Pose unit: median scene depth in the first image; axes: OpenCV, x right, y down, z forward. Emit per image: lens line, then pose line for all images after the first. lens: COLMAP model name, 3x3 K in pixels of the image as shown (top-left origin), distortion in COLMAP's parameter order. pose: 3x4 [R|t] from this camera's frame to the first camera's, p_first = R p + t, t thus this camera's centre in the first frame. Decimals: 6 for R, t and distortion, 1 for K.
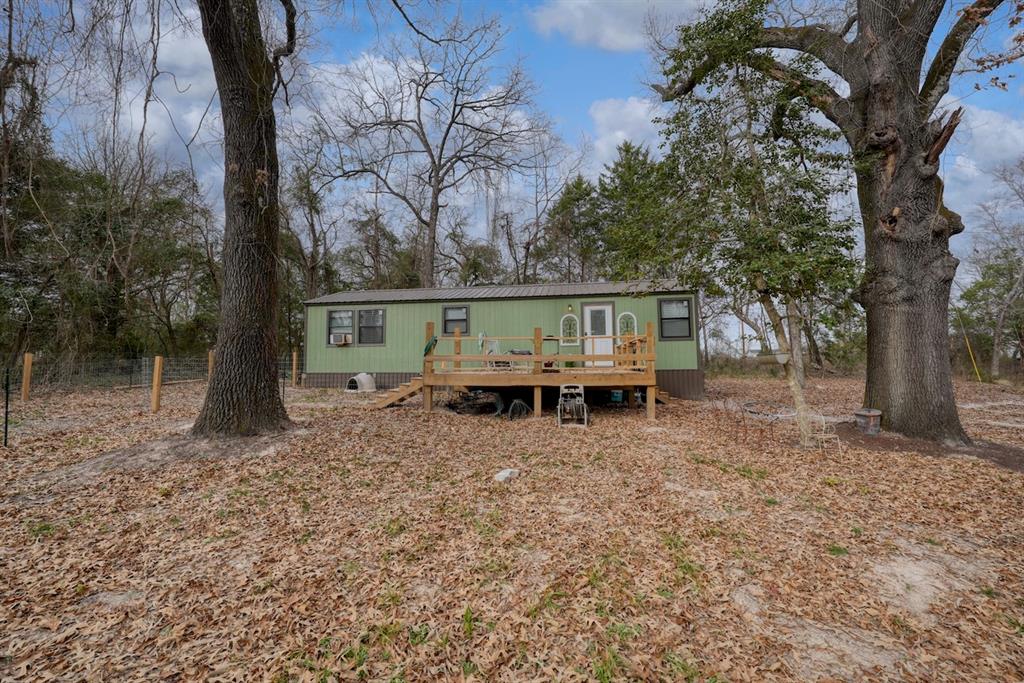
lens RADIAL K [[416.6, 0, 512.0], [0, 416.6, 341.5], [0, 0, 1]] dist [-0.002707, -0.000366]
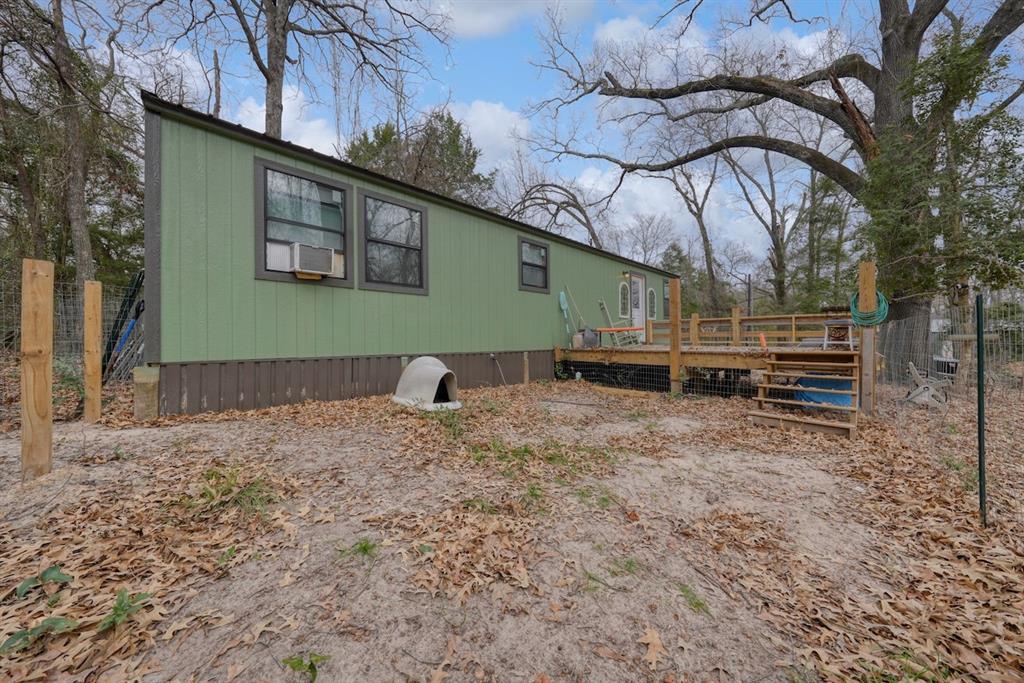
lens RADIAL K [[346.4, 0, 513.2], [0, 346.4, 340.3], [0, 0, 1]] dist [-0.006735, 0.001390]
pose [[0.605908, 0.005678, 0.795515, -0.542542], [-0.048070, 0.998409, 0.029487, 0.043405], [-0.794081, -0.056107, 0.605217, 0.698778]]
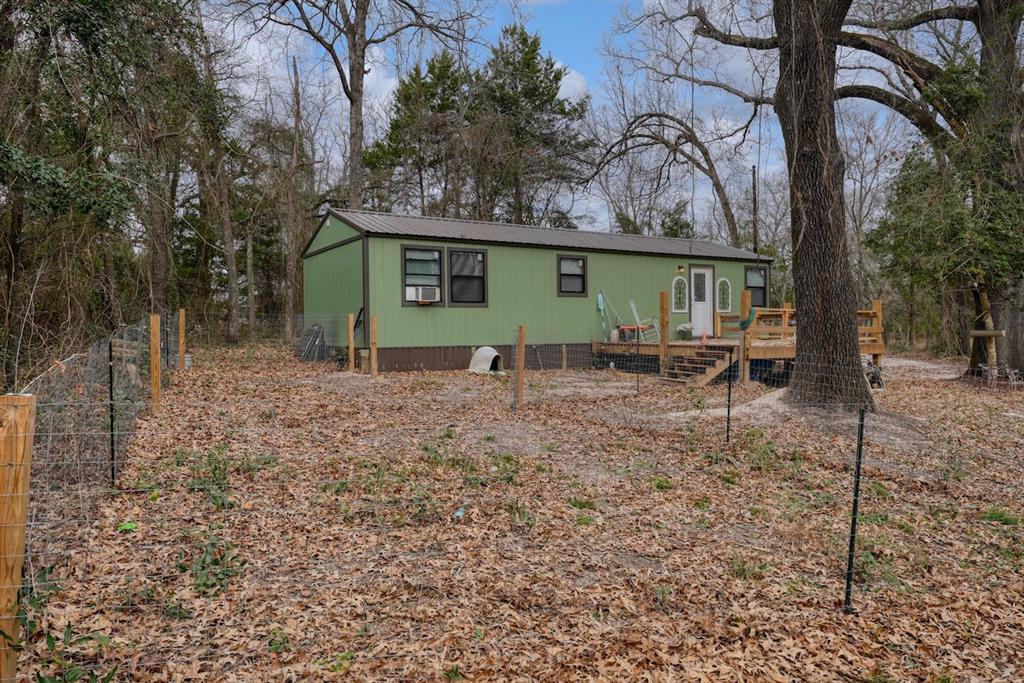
lens RADIAL K [[670.3, 0, 512.4], [0, 670.3, 344.8], [0, 0, 1]] dist [0.003303, 0.000739]
pose [[0.769843, -0.012370, 0.638114, -0.972327], [-0.038069, 0.997142, 0.065258, -0.000878], [-0.637098, -0.074530, 0.767171, 0.127763]]
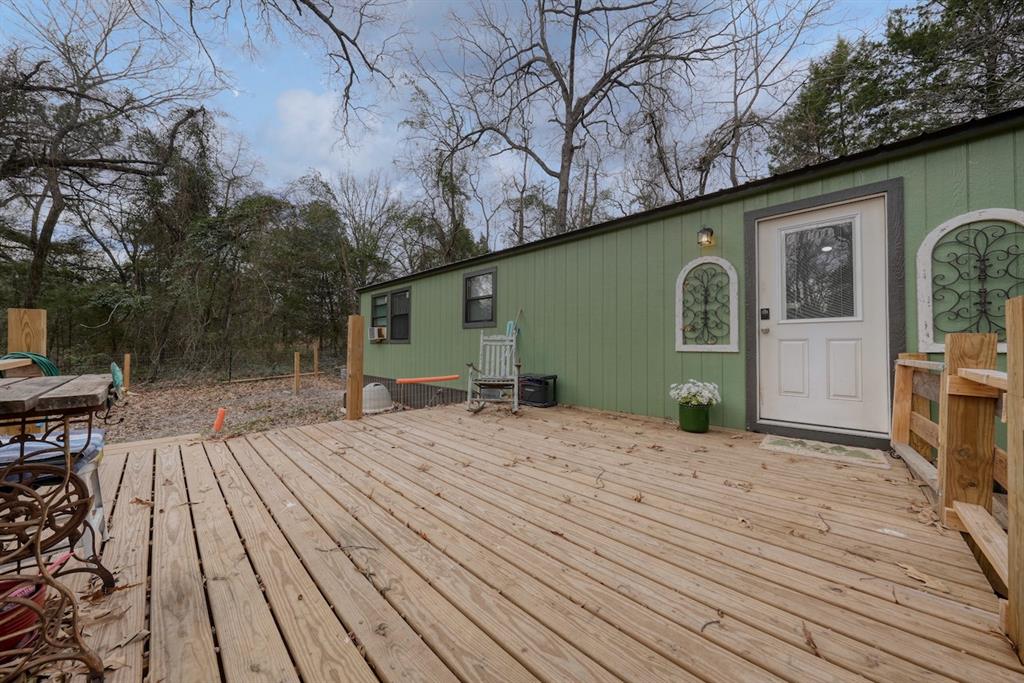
lens RADIAL K [[346.4, 0, 513.2], [0, 346.4, 340.3], [0, 0, 1]] dist [-0.006735, 0.001390]
pose [[0.803024, 0.003914, -0.595934, 0.169592], [0.027738, 0.998649, 0.043936, -0.014556], [0.595301, -0.051812, 0.801830, 0.643945]]
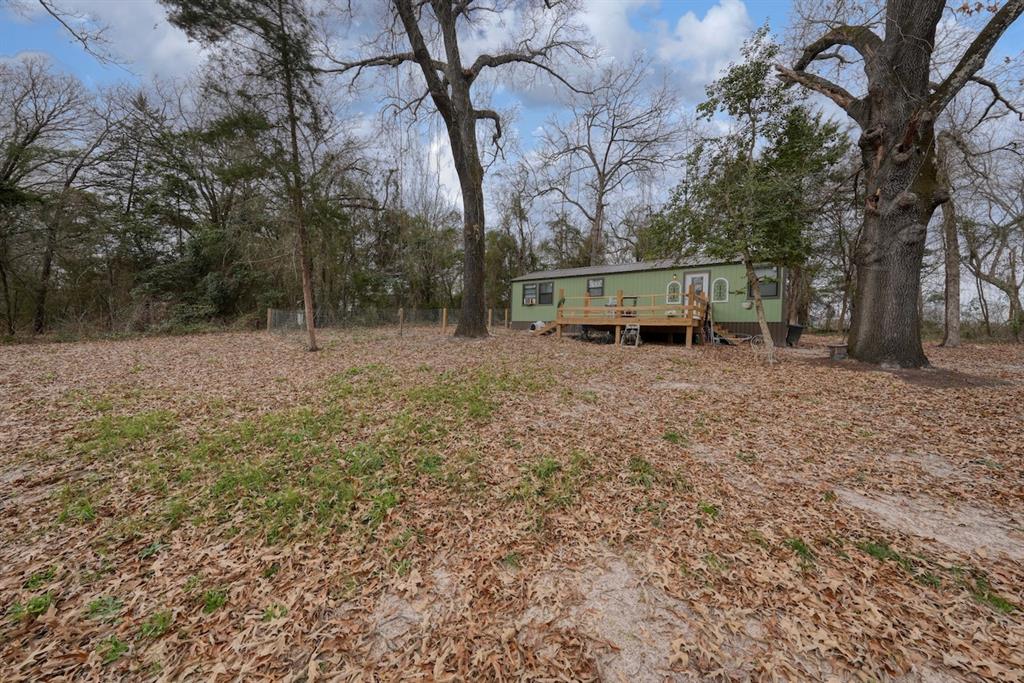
lens RADIAL K [[346.4, 0, 513.2], [0, 346.4, 340.3], [0, 0, 1]] dist [-0.006735, 0.001390]
pose [[0.867040, 0.045042, -0.496199, 0.238695], [-0.000172, 0.995932, 0.090104, 0.025207], [0.498239, -0.078039, 0.863521, -0.259589]]
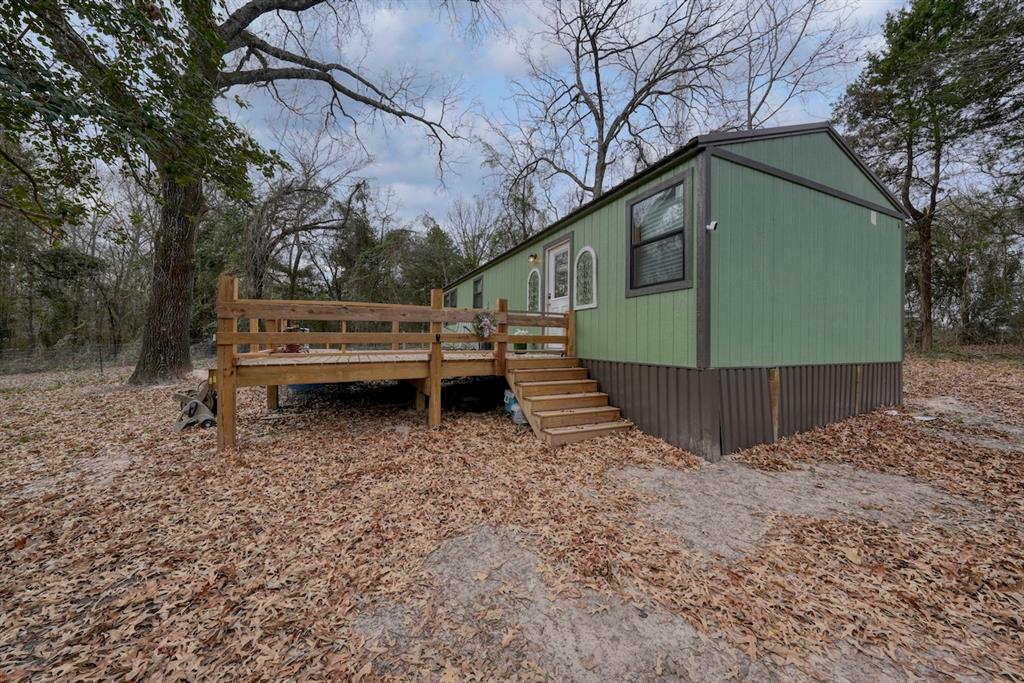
lens RADIAL K [[346.4, 0, 513.2], [0, 346.4, 340.3], [0, 0, 1]] dist [-0.006735, 0.001390]
pose [[0.529936, 0.014750, -0.847909, 0.548593], [0.041305, 0.998213, 0.043180, 0.020328], [0.847031, -0.057905, 0.528380, 0.641689]]
